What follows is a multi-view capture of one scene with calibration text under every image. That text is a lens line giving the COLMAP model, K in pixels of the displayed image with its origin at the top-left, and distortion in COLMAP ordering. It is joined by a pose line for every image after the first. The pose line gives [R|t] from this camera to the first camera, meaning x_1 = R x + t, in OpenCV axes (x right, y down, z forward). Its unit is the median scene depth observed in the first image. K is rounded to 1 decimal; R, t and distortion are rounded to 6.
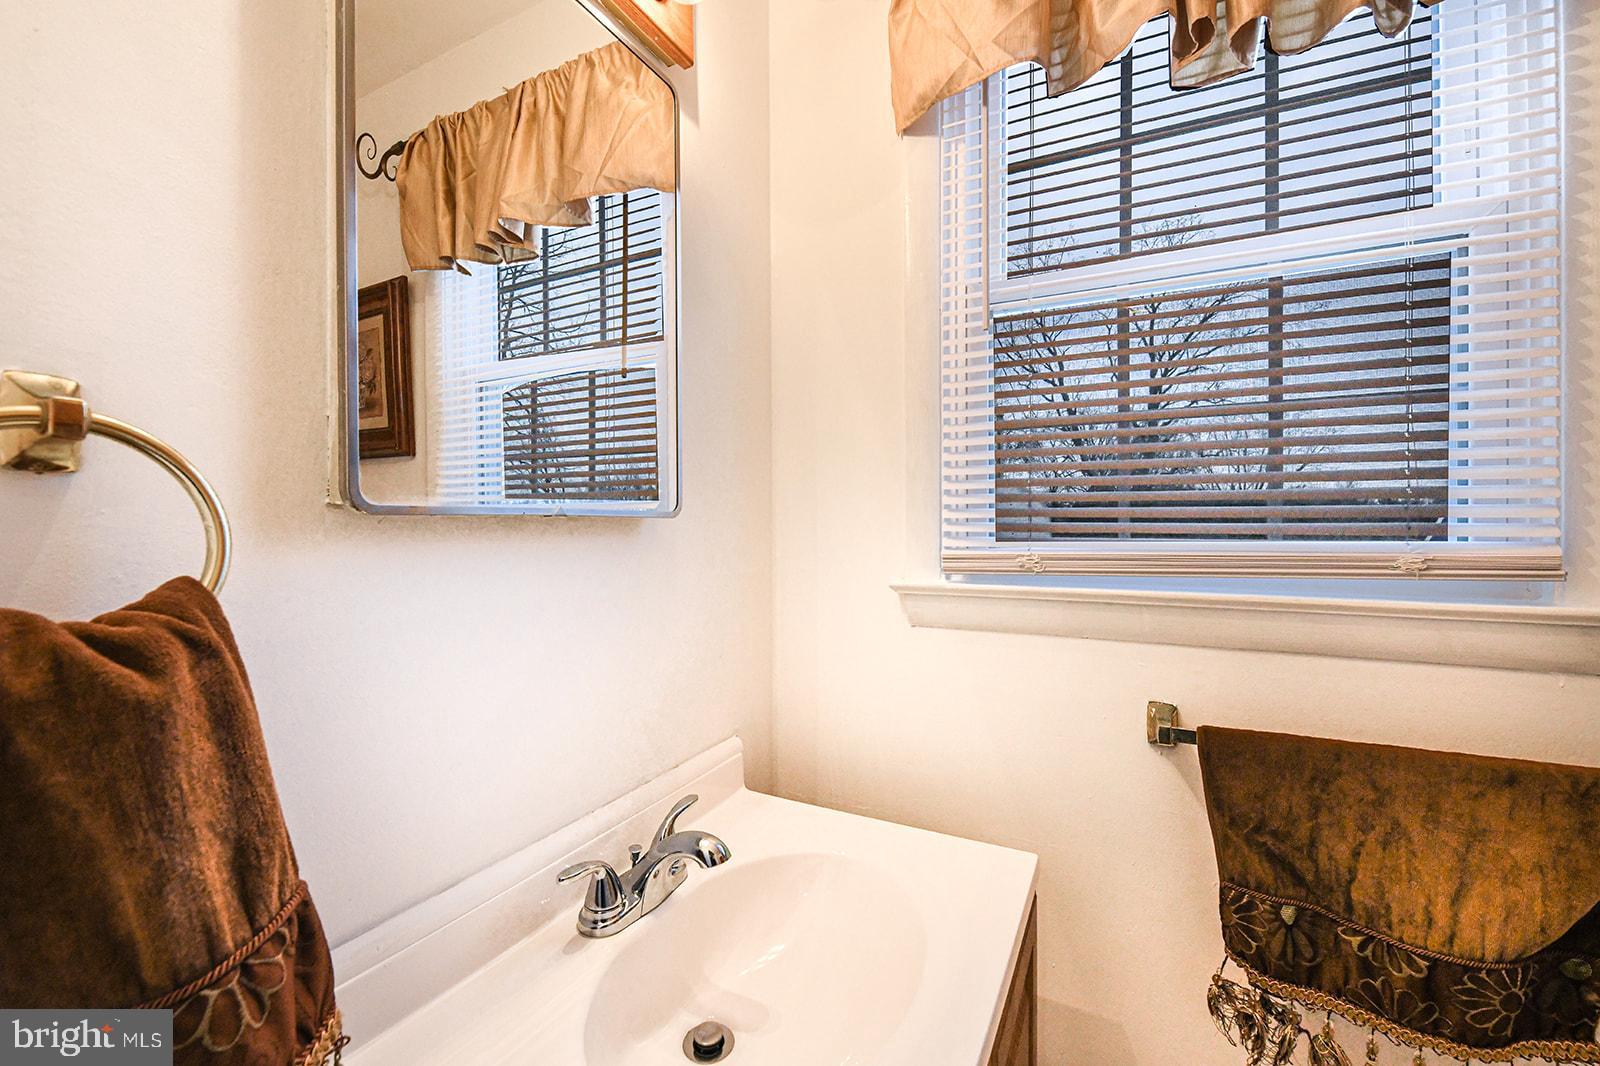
lens RADIAL K [[669.4, 0, 800.9], [0, 669.4, 528.6], [0, 0, 1]] dist [0.006074, -0.006350]
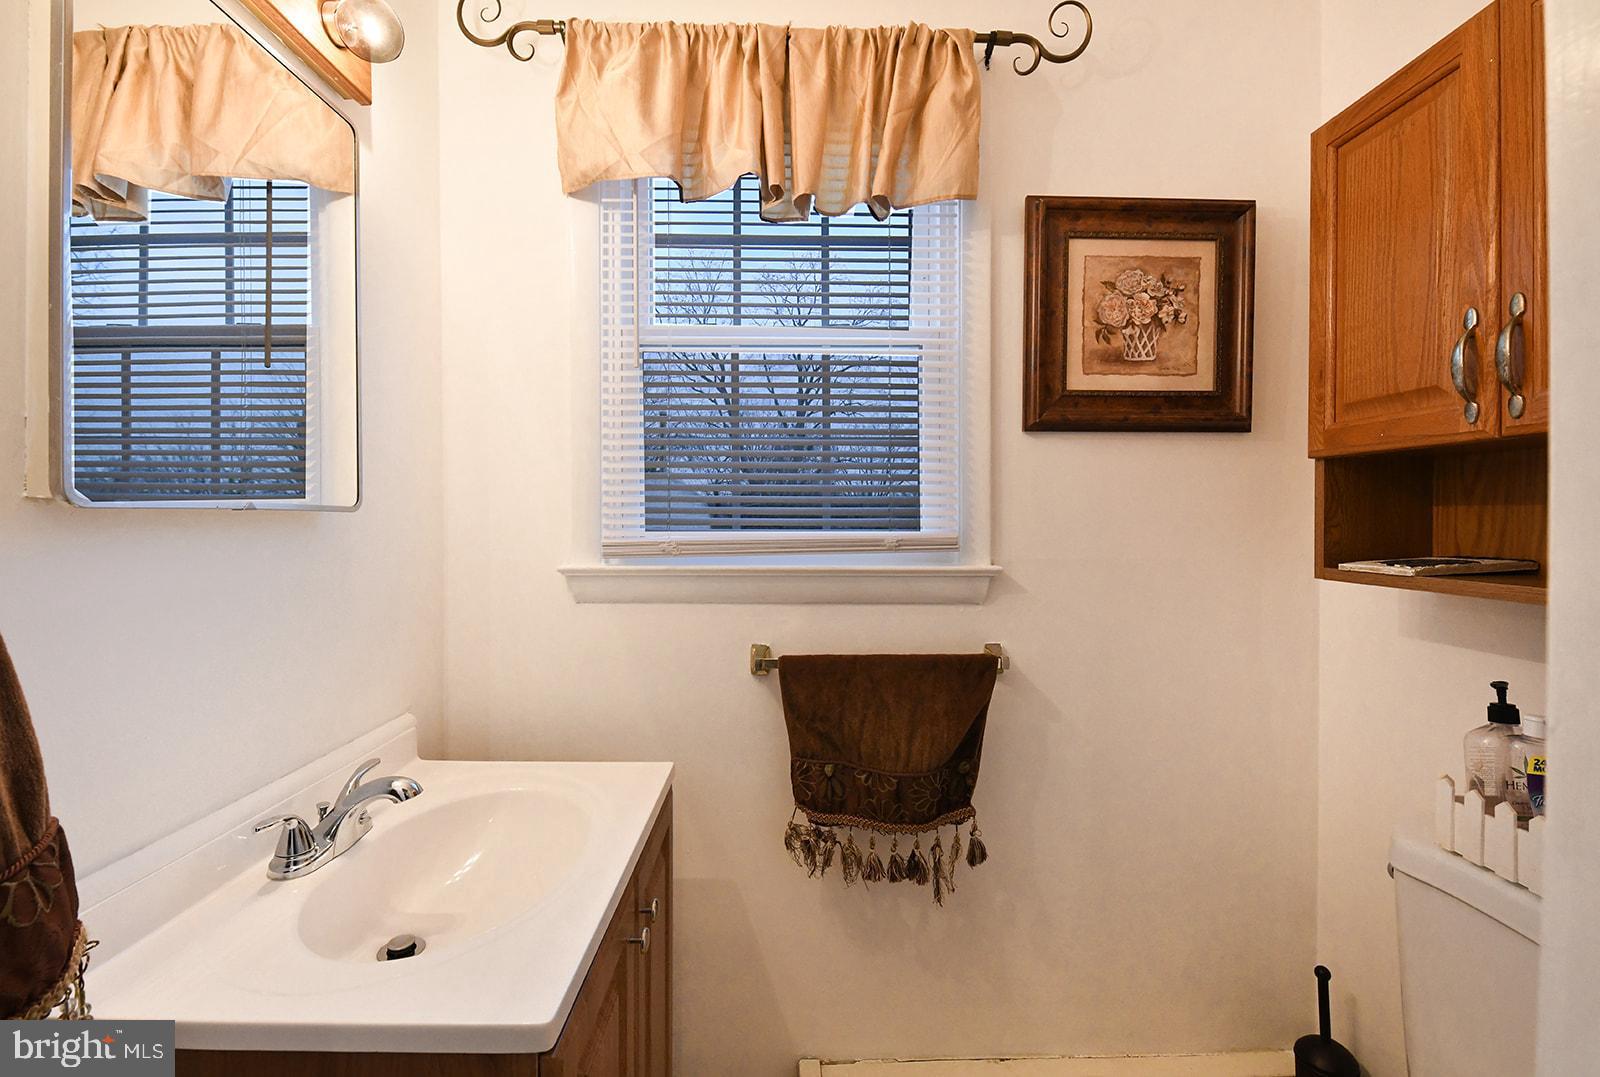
lens RADIAL K [[669.4, 0, 802.5], [0, 669.4, 525.9], [0, 0, 1]] dist [0.006074, -0.006350]
pose [[0.881959, -0.002206, 0.471321, -0.058190], [-0.000232, 0.999987, 0.005115, 0.000932], [-0.471326, -0.004621, 0.881947, -0.336360]]
